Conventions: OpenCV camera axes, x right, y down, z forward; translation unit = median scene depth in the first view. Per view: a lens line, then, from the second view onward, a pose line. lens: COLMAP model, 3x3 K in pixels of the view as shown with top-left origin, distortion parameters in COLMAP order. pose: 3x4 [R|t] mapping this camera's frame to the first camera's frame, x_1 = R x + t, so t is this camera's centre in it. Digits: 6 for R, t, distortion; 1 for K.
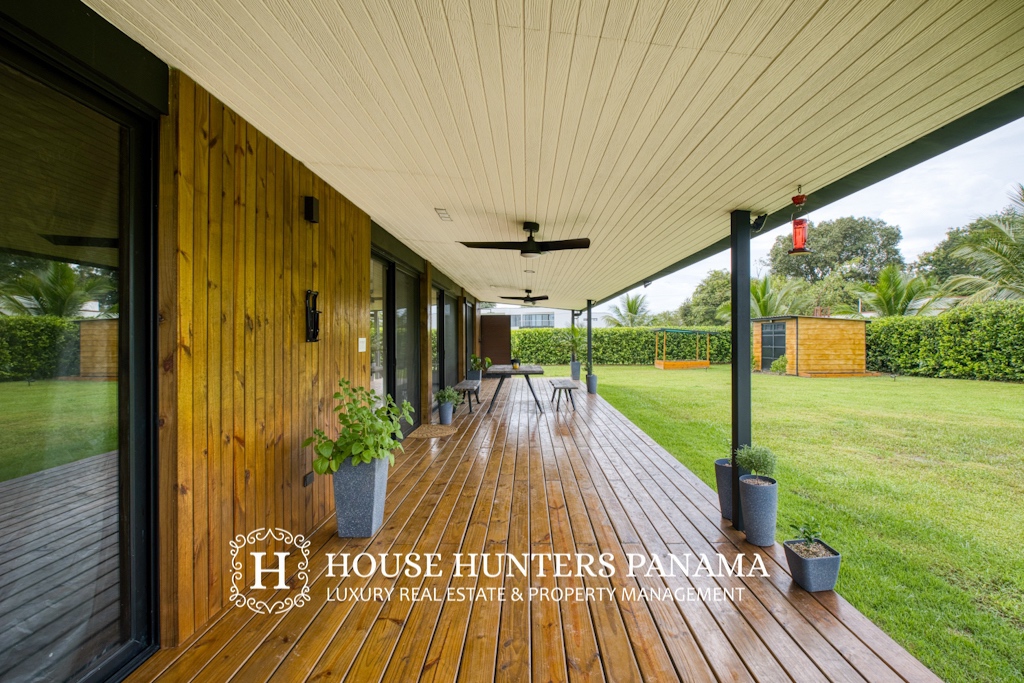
lens RADIAL K [[445.1, 0, 516.0], [0, 445.1, 340.7], [0, 0, 1]] dist [0.001544, -0.000029]
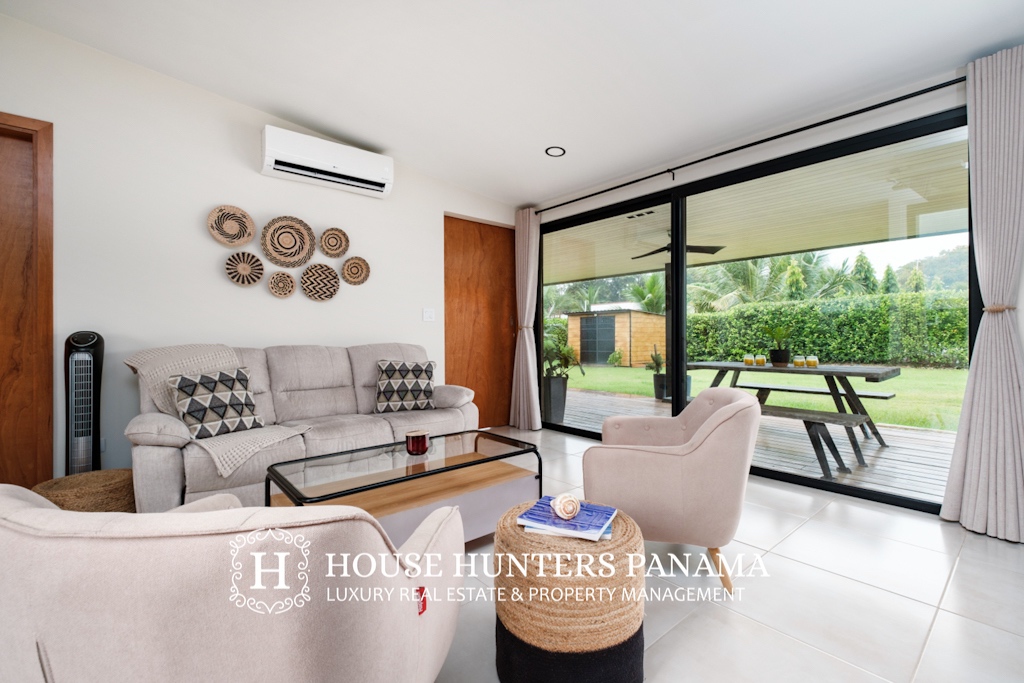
lens RADIAL K [[445.1, 0, 516.0], [0, 445.1, 340.7], [0, 0, 1]] dist [0.001544, -0.000029]
pose [[0.747523, -0.007093, 0.664198, -0.292982], [0.006172, 0.999974, 0.003733, 0.012841], [-0.664207, 0.001309, 0.747547, 0.435418]]
